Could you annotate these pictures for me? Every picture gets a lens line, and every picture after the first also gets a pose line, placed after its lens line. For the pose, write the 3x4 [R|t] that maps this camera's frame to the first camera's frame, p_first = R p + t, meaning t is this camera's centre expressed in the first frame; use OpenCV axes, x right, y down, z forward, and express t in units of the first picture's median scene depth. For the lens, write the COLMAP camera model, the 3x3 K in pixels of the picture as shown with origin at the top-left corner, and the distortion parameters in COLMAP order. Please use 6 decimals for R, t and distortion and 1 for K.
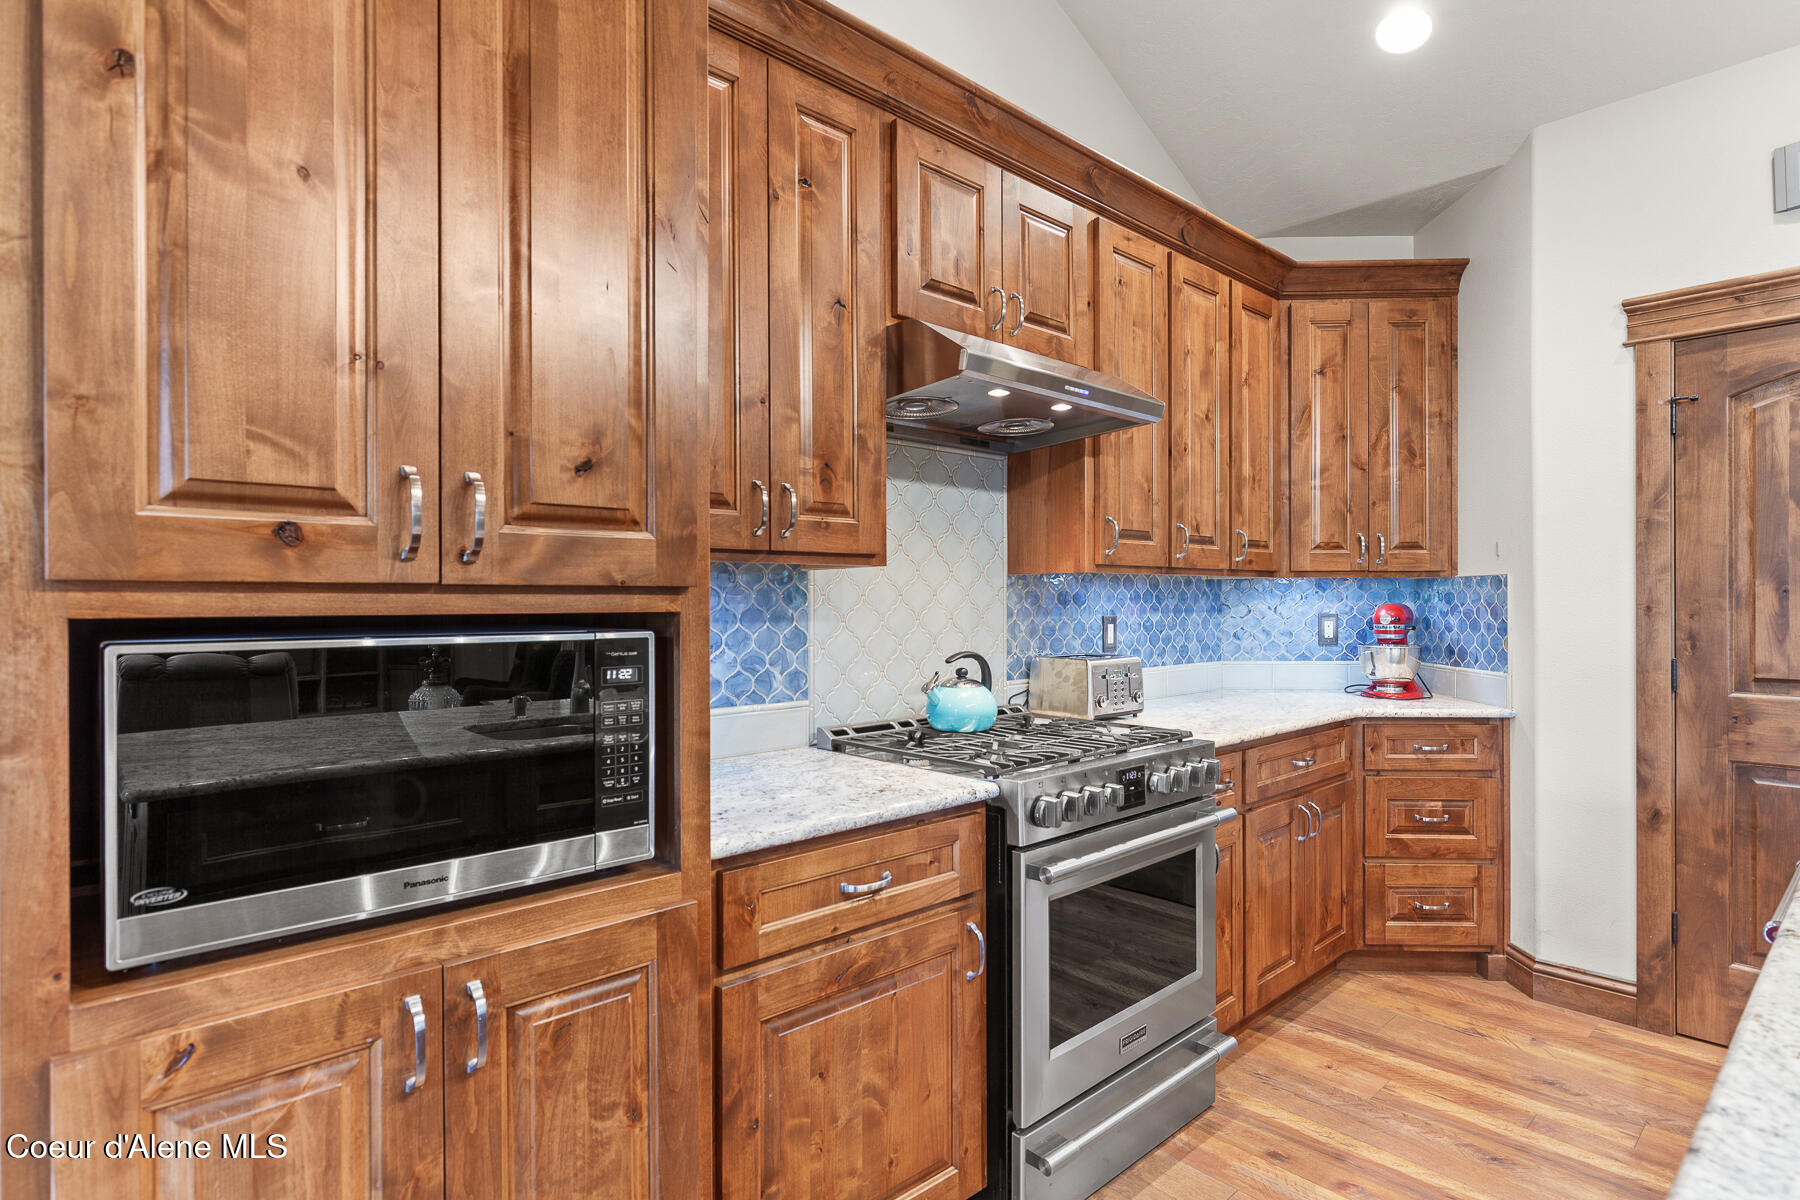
lens RADIAL K [[922.6, 0, 907.4], [0, 922.6, 604.8], [0, 0, 1]] dist [0.002166, -0.001024]
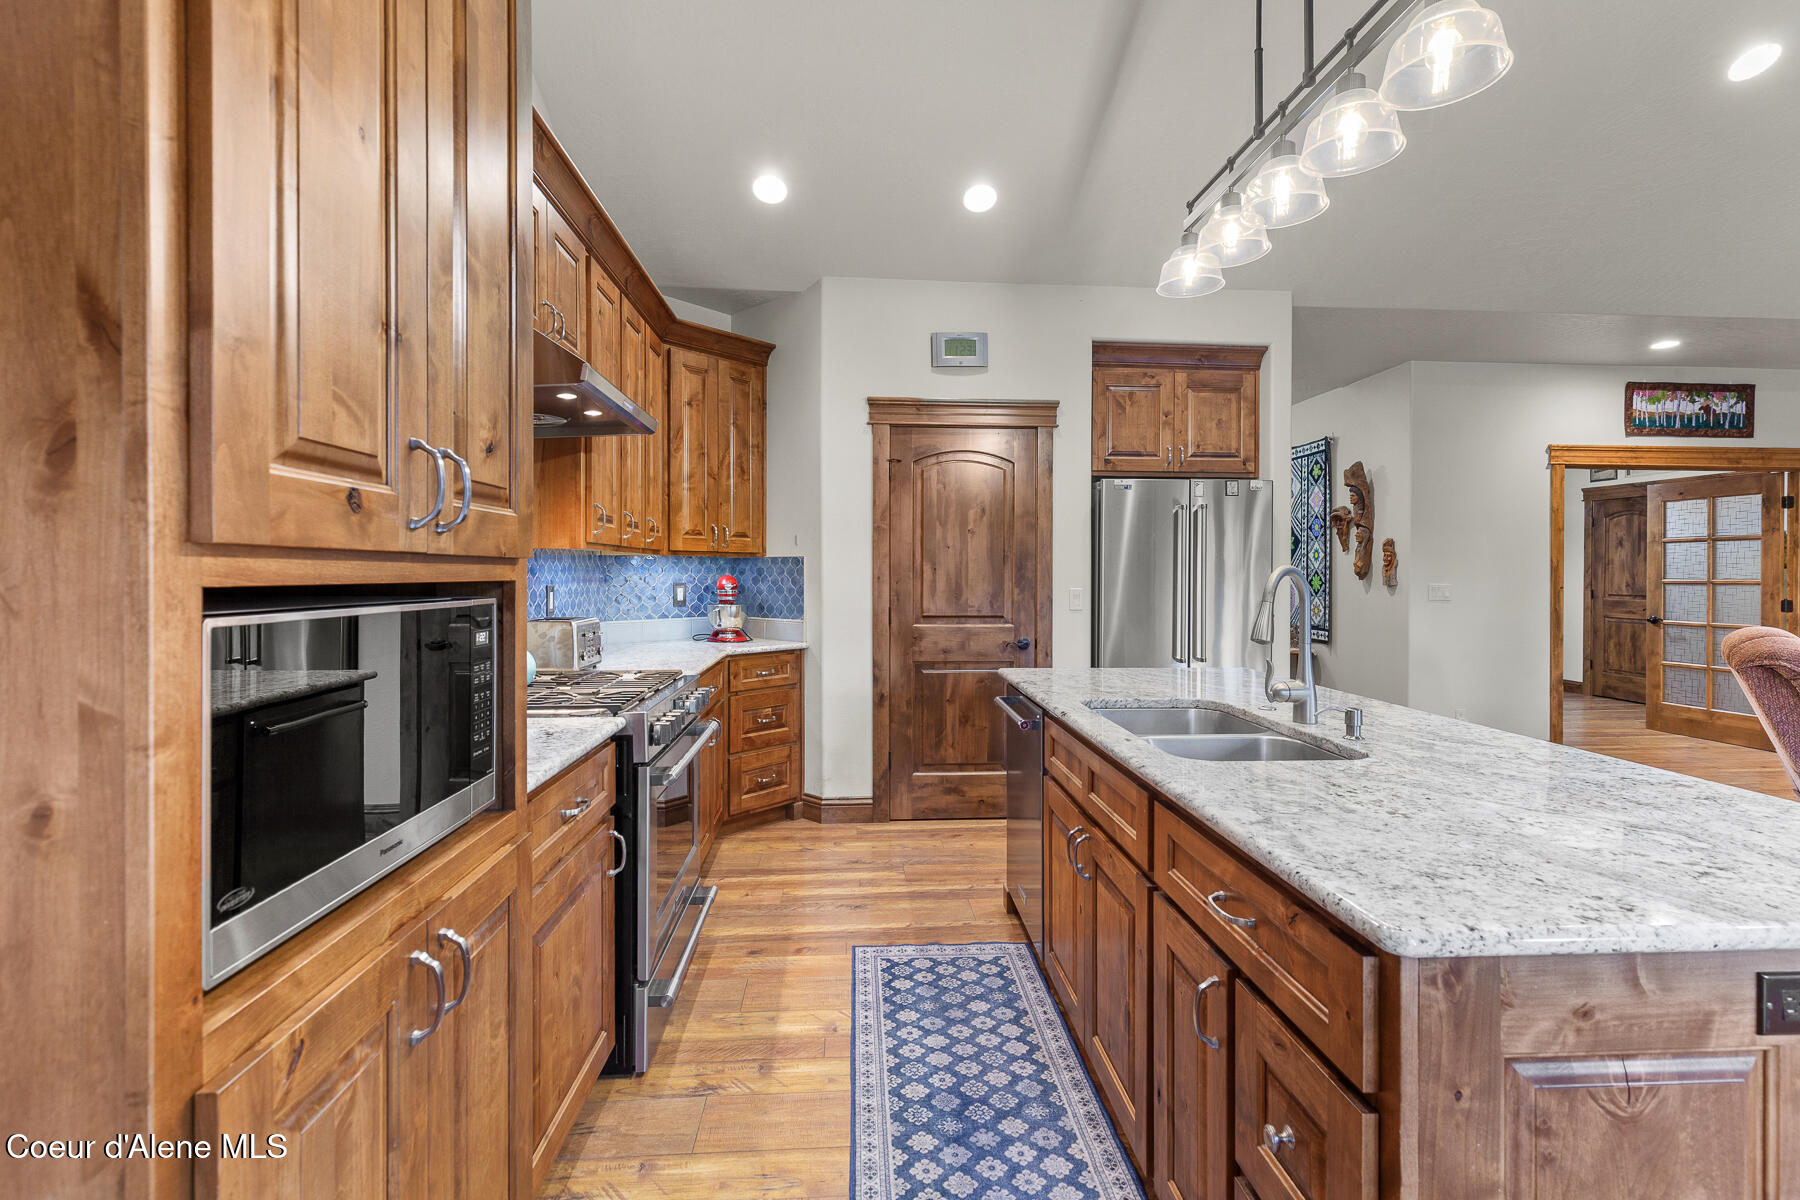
lens RADIAL K [[820.5, 0, 910.8], [0, 820.5, 578.6], [0, 0, 1]] dist [0.010881, -0.000330]
pose [[0.622282, -0.001209, 0.782793, -0.368948], [-0.000537, 0.999998, 0.001972, 0.001648], [-0.782793, -0.001648, 0.622280, -0.003061]]
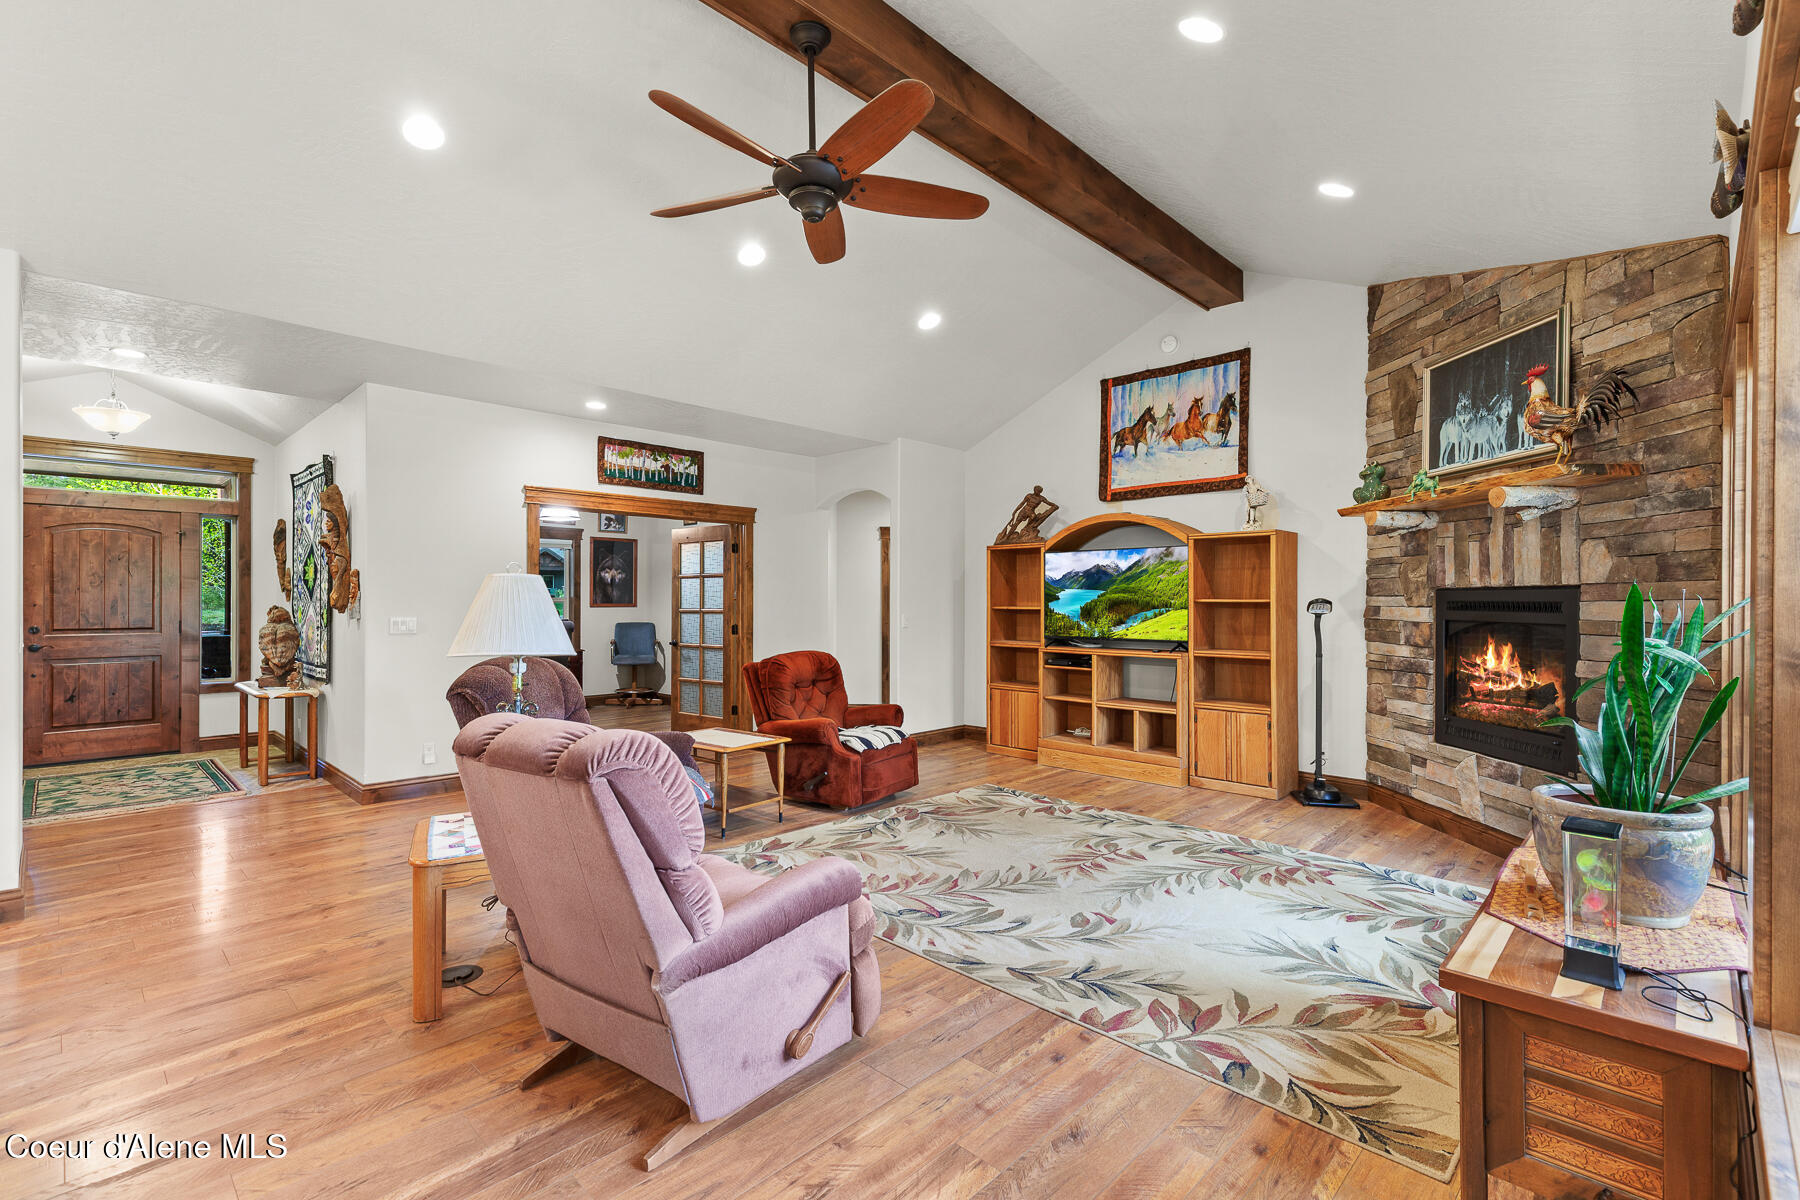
lens RADIAL K [[820.5, 0, 904.9], [0, 820.5, 601.3], [0, 0, 1]] dist [0.010881, -0.000330]
pose [[-0.048908, 0.002733, 0.998800, 0.015684], [0.002701, 0.999993, -0.002604, -0.010461], [-0.998800, 0.002570, -0.048915, -0.915039]]
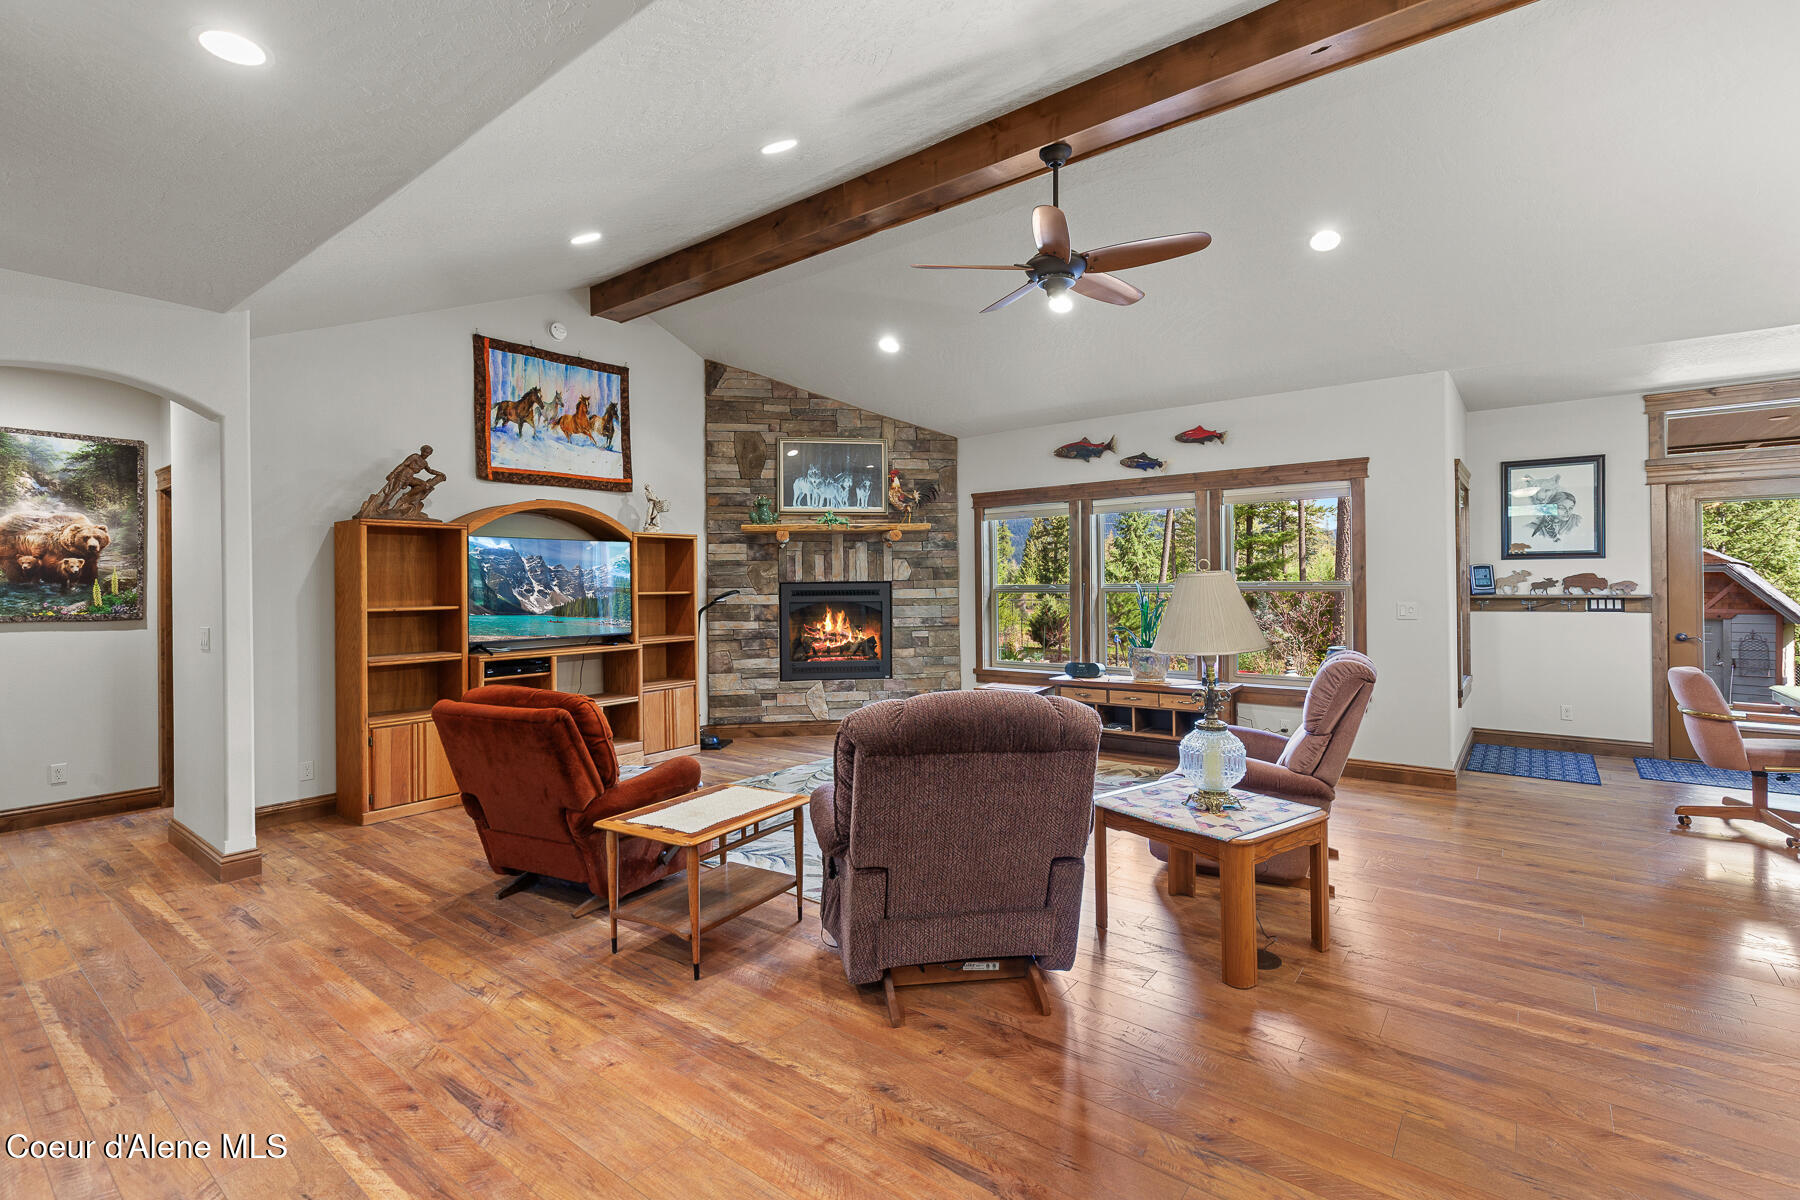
lens RADIAL K [[820.5, 0, 904.1], [0, 820.5, 586.0], [0, 0, 1]] dist [0.010881, -0.000330]
pose [[-0.987183, 0.016342, -0.158752, 1.786207], [0.014904, 0.999836, 0.010245, -0.050509], [0.158894, 0.007747, -0.987265, 0.660877]]
